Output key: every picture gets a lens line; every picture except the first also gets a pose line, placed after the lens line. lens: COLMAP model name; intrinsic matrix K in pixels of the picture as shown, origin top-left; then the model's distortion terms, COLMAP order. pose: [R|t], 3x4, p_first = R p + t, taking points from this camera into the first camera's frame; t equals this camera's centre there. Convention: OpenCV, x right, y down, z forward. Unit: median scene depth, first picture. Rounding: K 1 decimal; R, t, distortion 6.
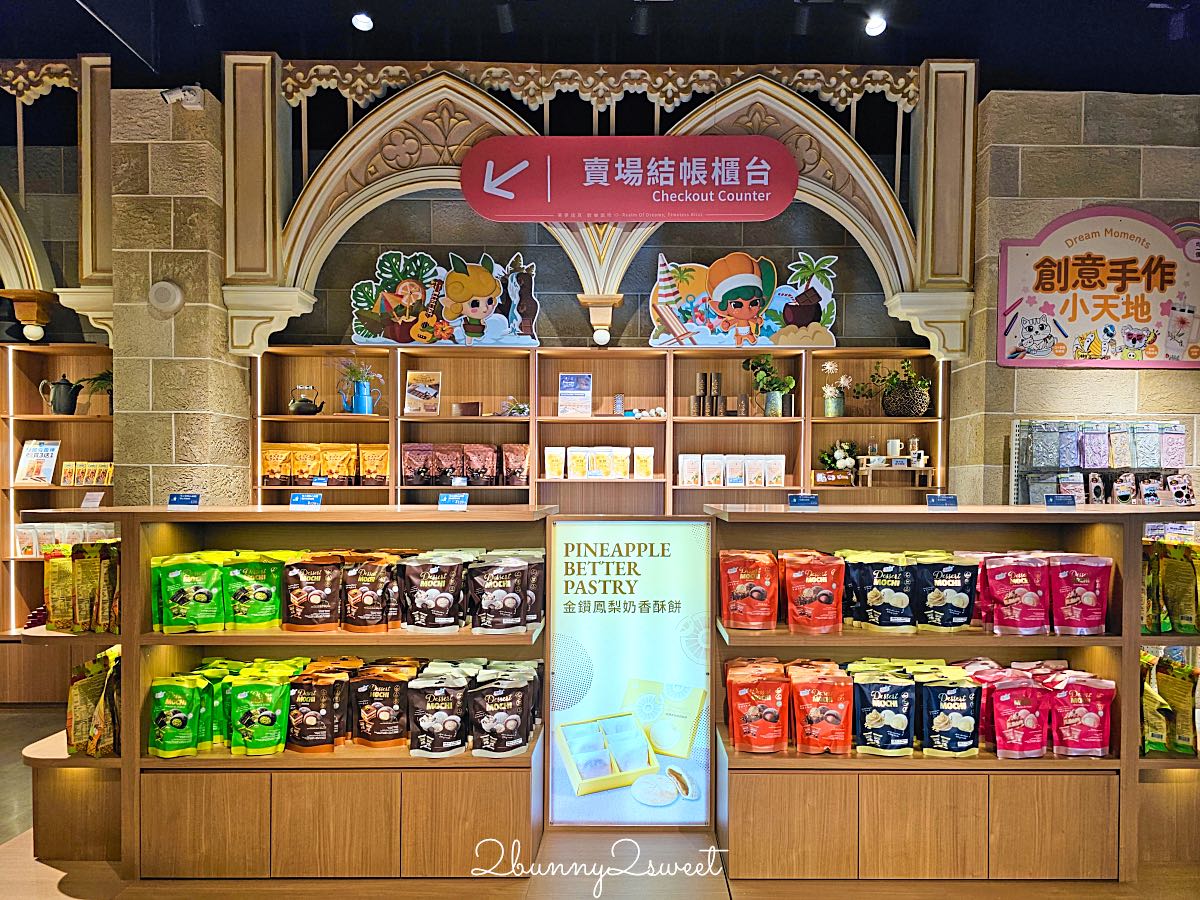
lens RADIAL K [[842.6, 0, 601.6], [0, 842.6, 458.6], [0, 0, 1]] dist [0.073187, -0.072289]
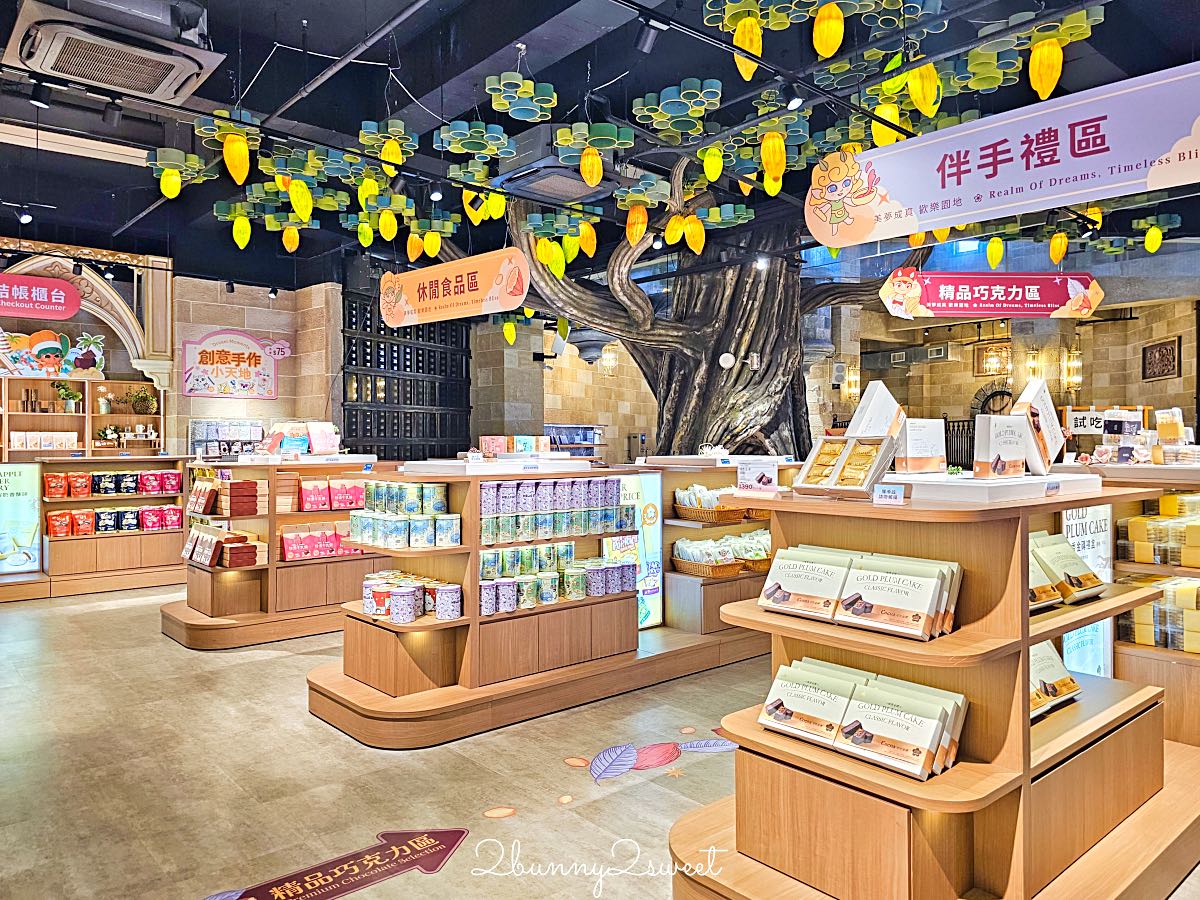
lens RADIAL K [[842.6, 0, 601.6], [0, 842.6, 458.6], [0, 0, 1]] dist [0.073187, -0.072289]
pose [[0.737712, -0.018067, 0.674873, -0.256074], [-0.019140, 0.998680, 0.047658, -0.069169], [-0.674844, -0.048075, 0.736393, -1.447629]]
